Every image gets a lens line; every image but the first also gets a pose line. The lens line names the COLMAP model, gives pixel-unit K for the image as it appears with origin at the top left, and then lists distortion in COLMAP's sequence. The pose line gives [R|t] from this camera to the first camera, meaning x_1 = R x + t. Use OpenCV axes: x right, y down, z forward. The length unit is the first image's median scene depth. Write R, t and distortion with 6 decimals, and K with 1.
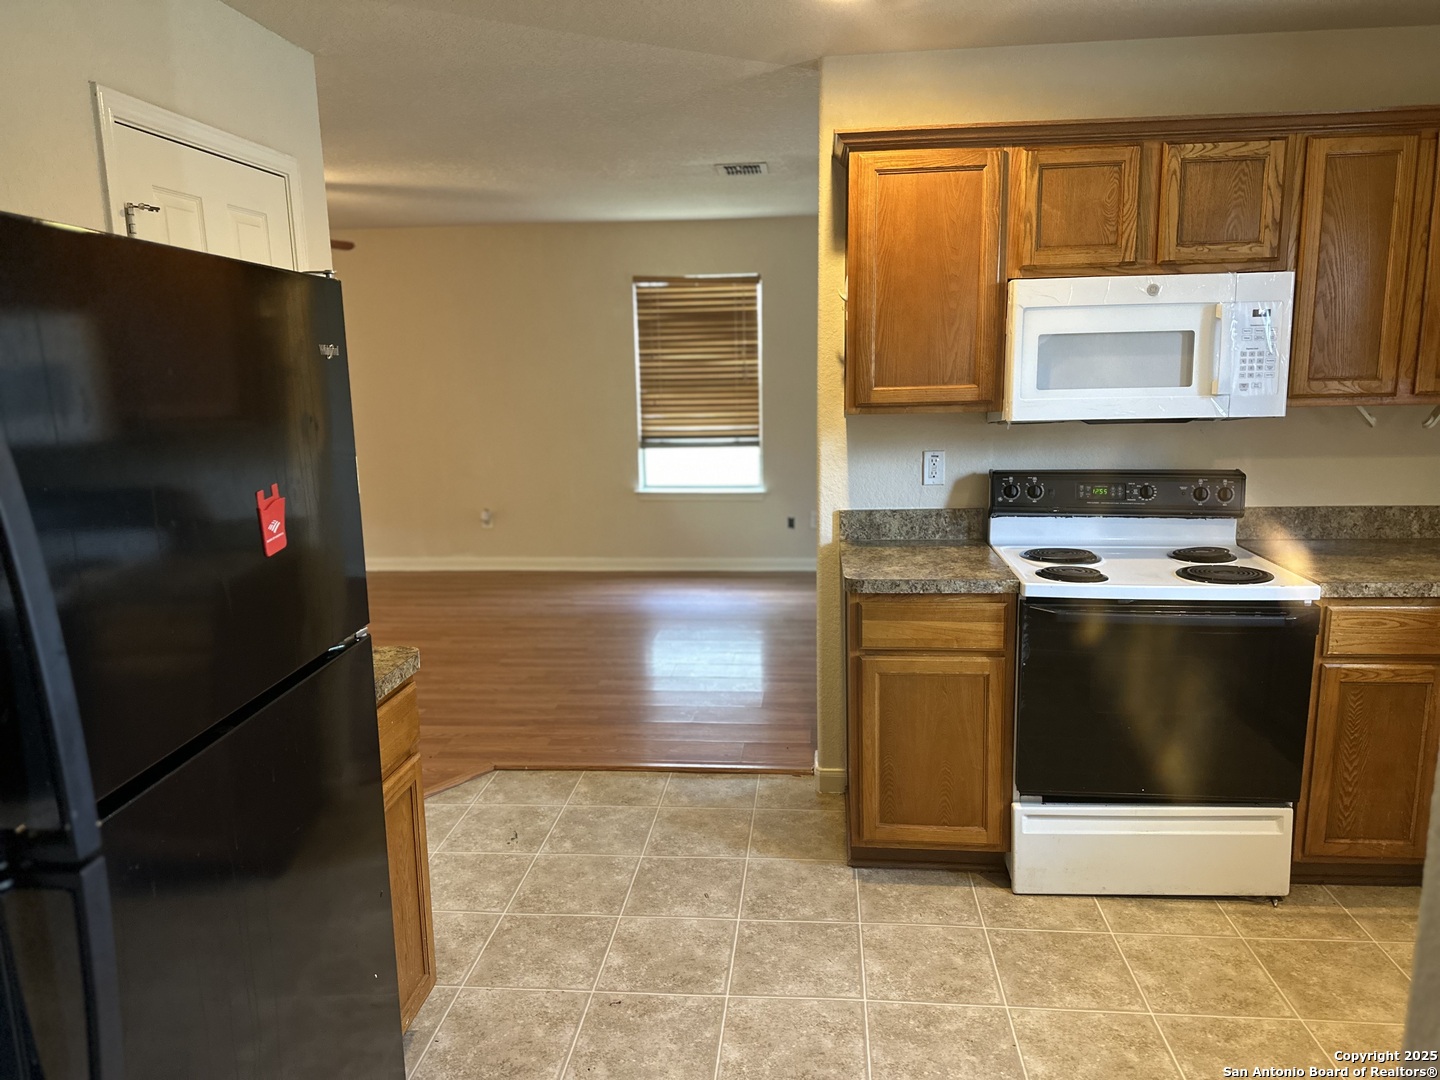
lens RADIAL K [[1020.4, 0, 717.7], [0, 1020.4, 535.0], [0, 0, 1]] dist [0.144994, -0.218371]
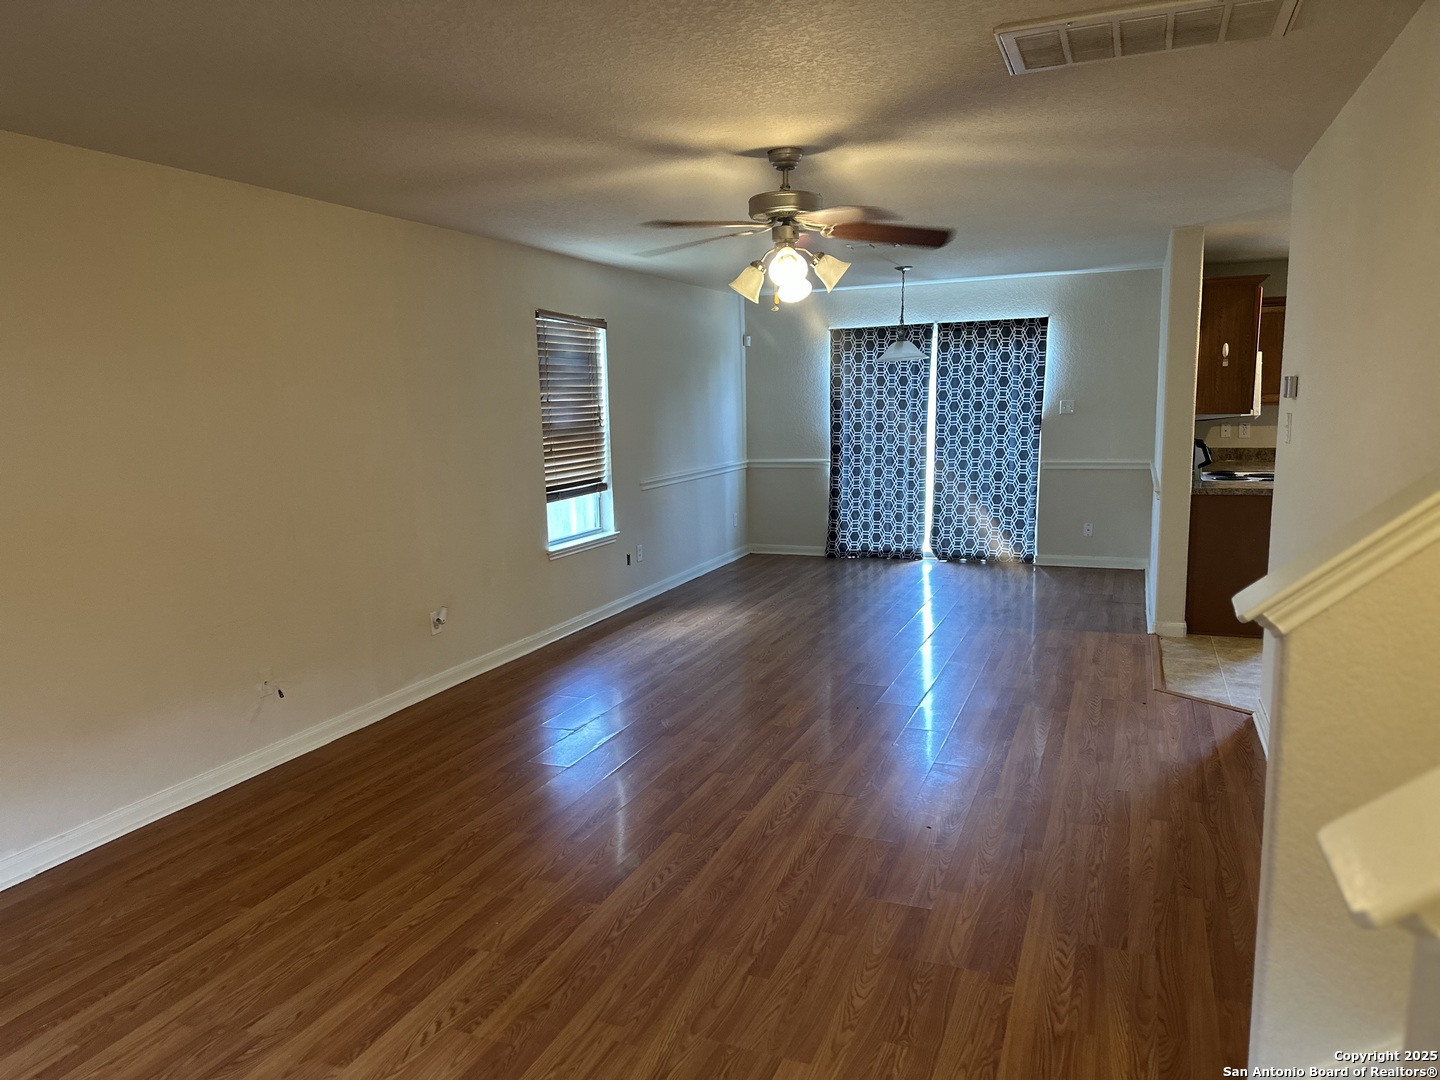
lens RADIAL K [[1020.4, 0, 717.7], [0, 1020.4, 535.0], [0, 0, 1]] dist [0.144994, -0.218371]
pose [[0.263287, -0.117940, 0.957481, -1.646885], [0.181017, 0.980910, 0.071050, -0.172565], [-0.947583, 0.154614, 0.279610, 1.151483]]
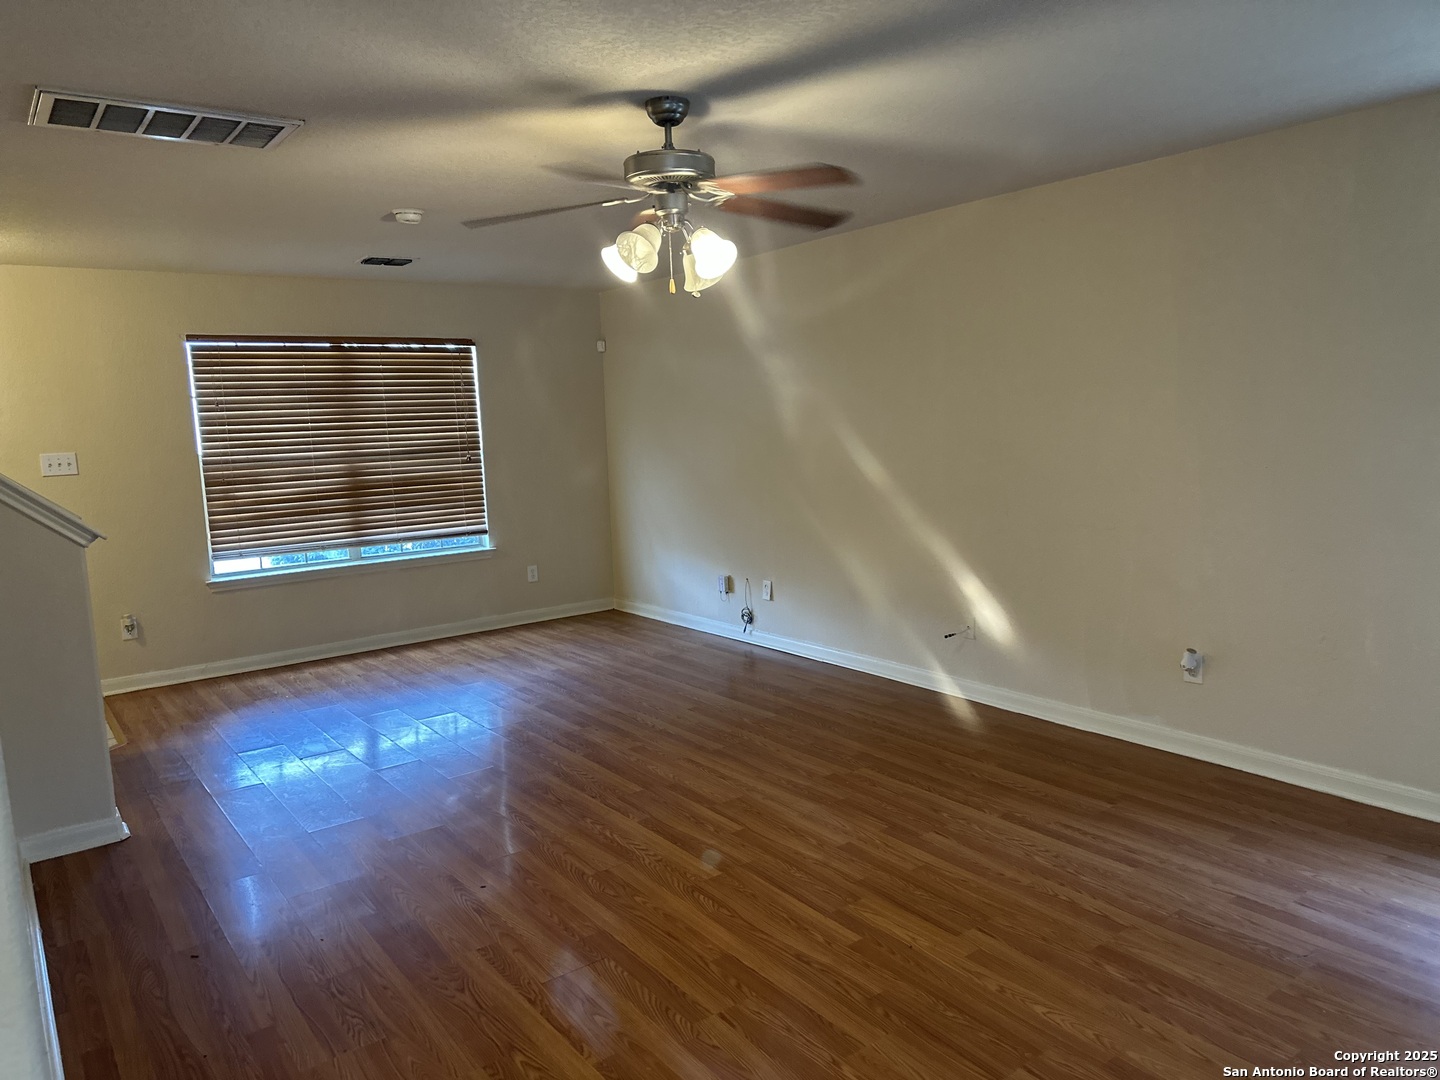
lens RADIAL K [[1020.4, 0, 717.7], [0, 1020.4, 535.0], [0, 0, 1]] dist [0.144994, -0.218371]
pose [[0.680266, 0.085659, -0.727943, 0.010975], [-0.101883, 0.994557, 0.021822, -0.138603], [0.725850, 0.059321, 0.685291, 0.807209]]
